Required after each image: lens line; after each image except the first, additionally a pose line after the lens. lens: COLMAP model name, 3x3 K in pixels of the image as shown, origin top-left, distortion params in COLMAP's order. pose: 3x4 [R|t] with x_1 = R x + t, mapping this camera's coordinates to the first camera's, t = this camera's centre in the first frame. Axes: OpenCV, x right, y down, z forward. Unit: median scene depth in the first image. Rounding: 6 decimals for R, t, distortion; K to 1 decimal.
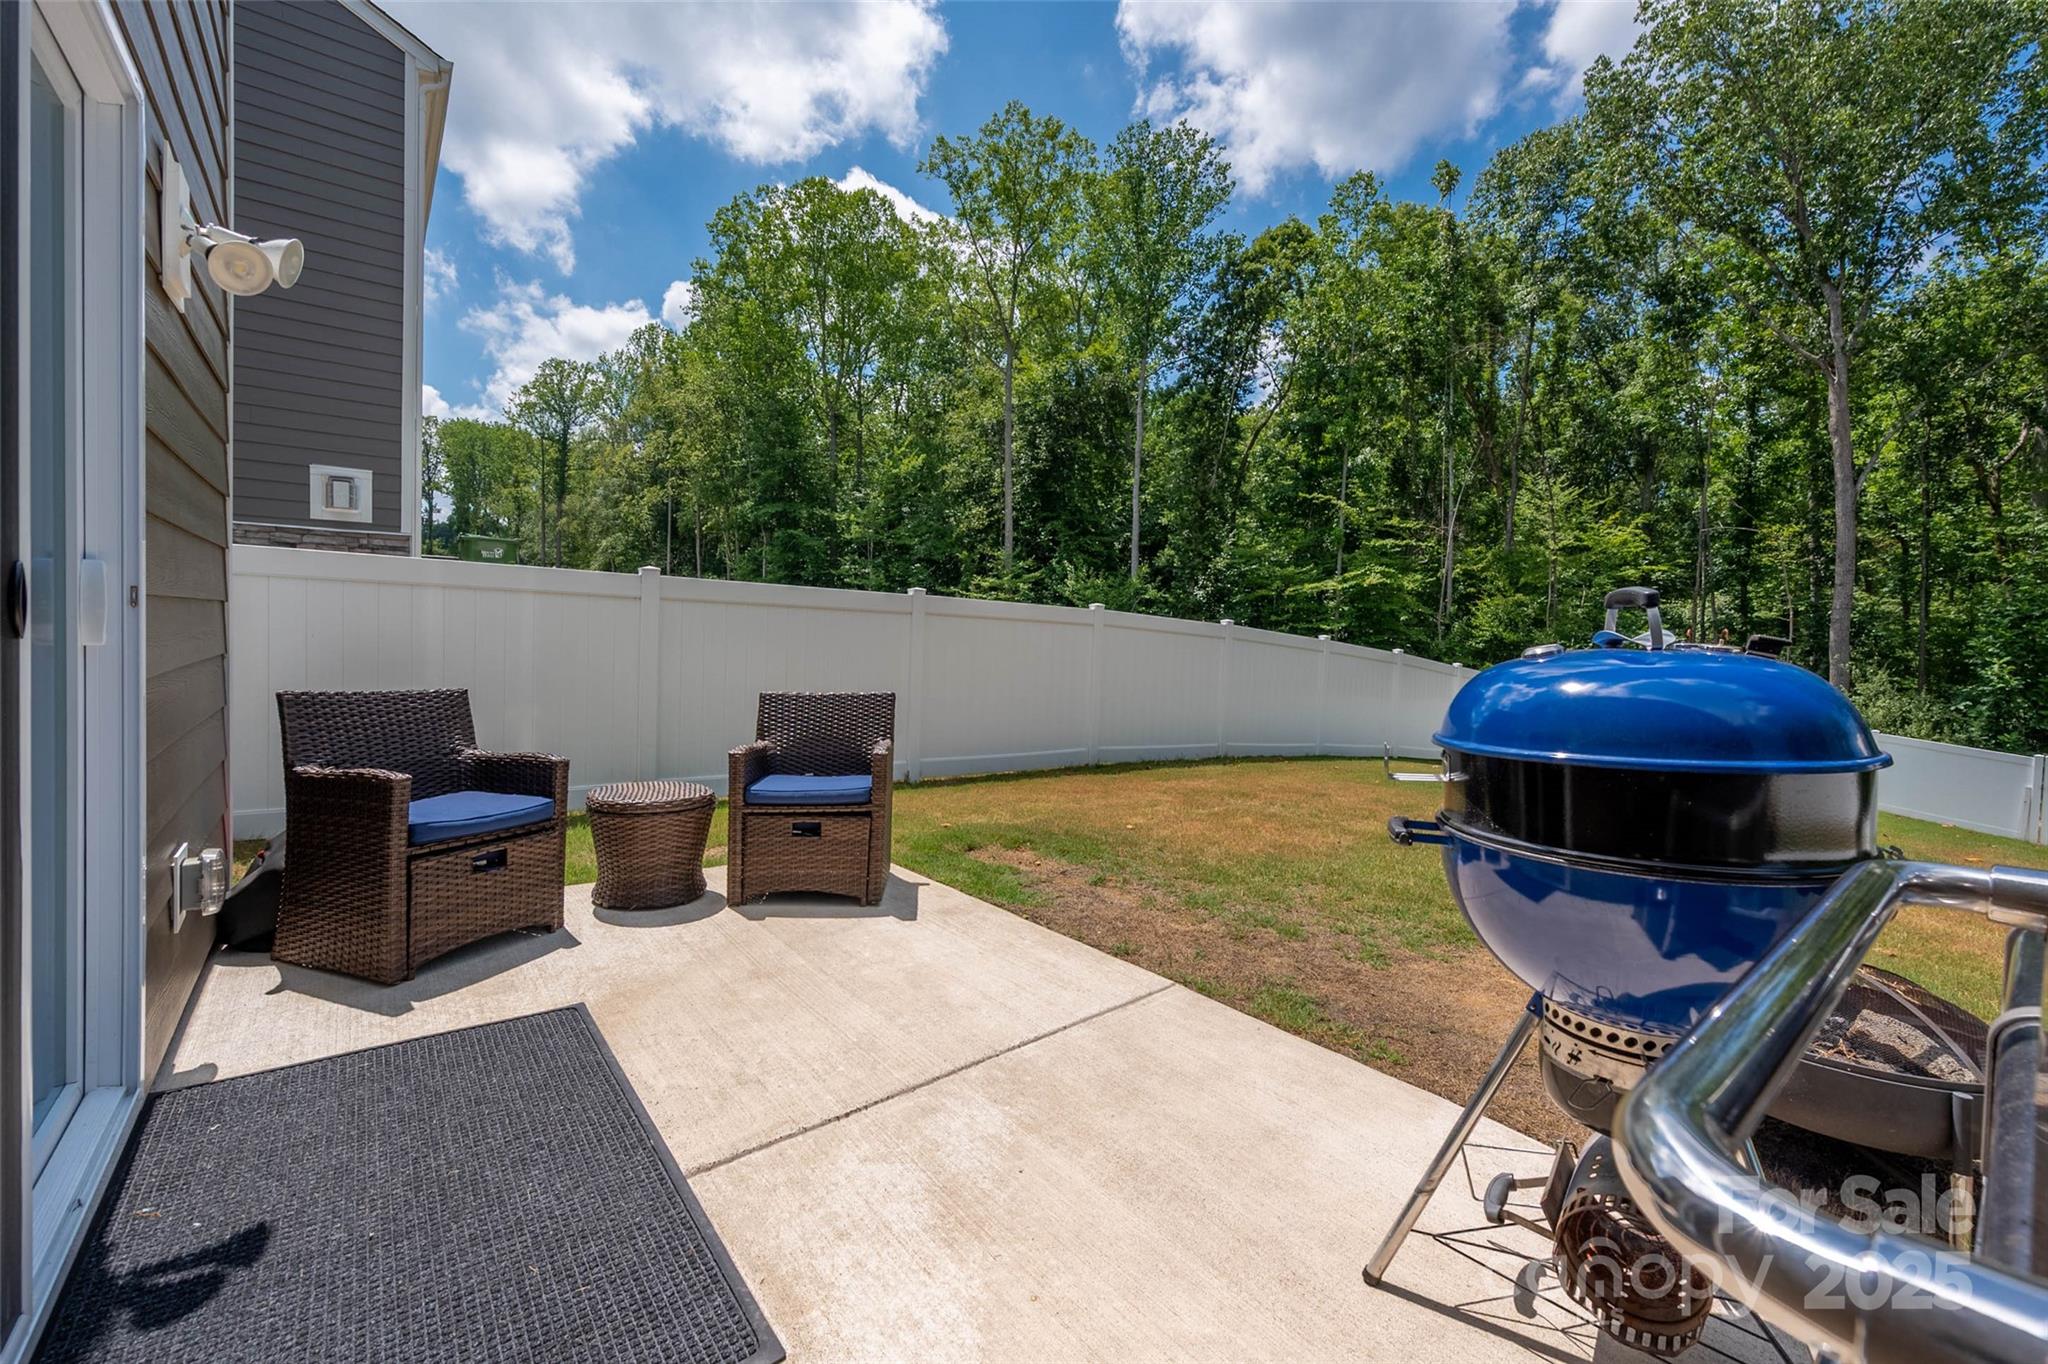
lens RADIAL K [[830.2, 0, 1024.3], [0, 830.2, 666.5], [0, 0, 1]] dist [-0.001262, 0.000388]
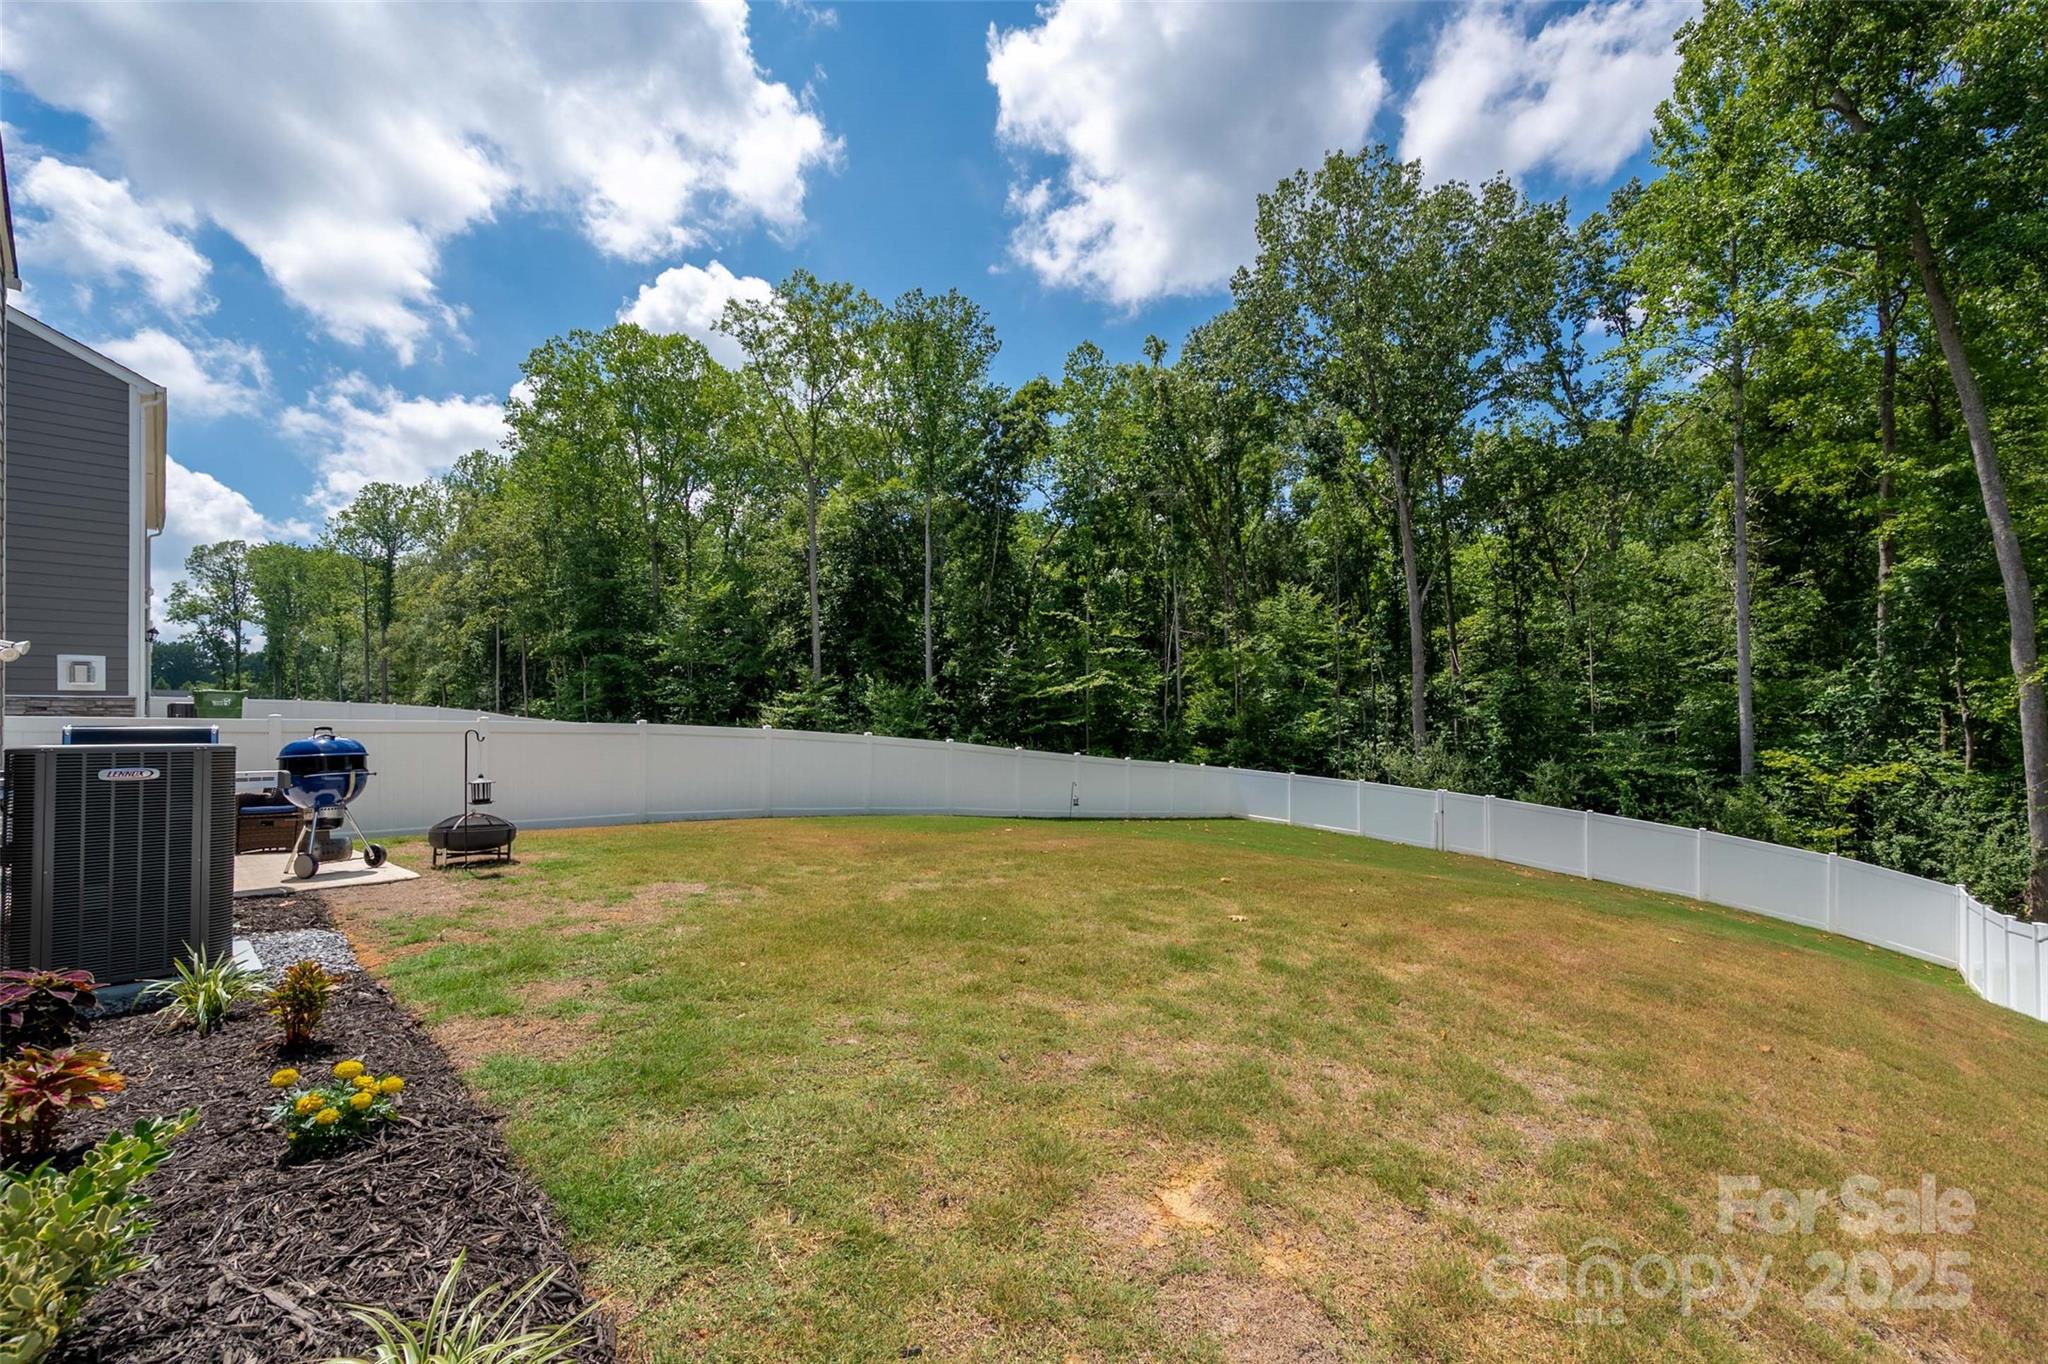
lens RADIAL K [[830.2, 0, 1032.7], [0, 830.2, 731.9], [0, 0, 1]] dist [-0.001262, 0.000388]
pose [[0.989261, -0.048551, 0.137857, 0.100411], [0.055120, 0.997499, -0.044240, 0.009383], [-0.135365, 0.051364, 0.989464, -0.107418]]
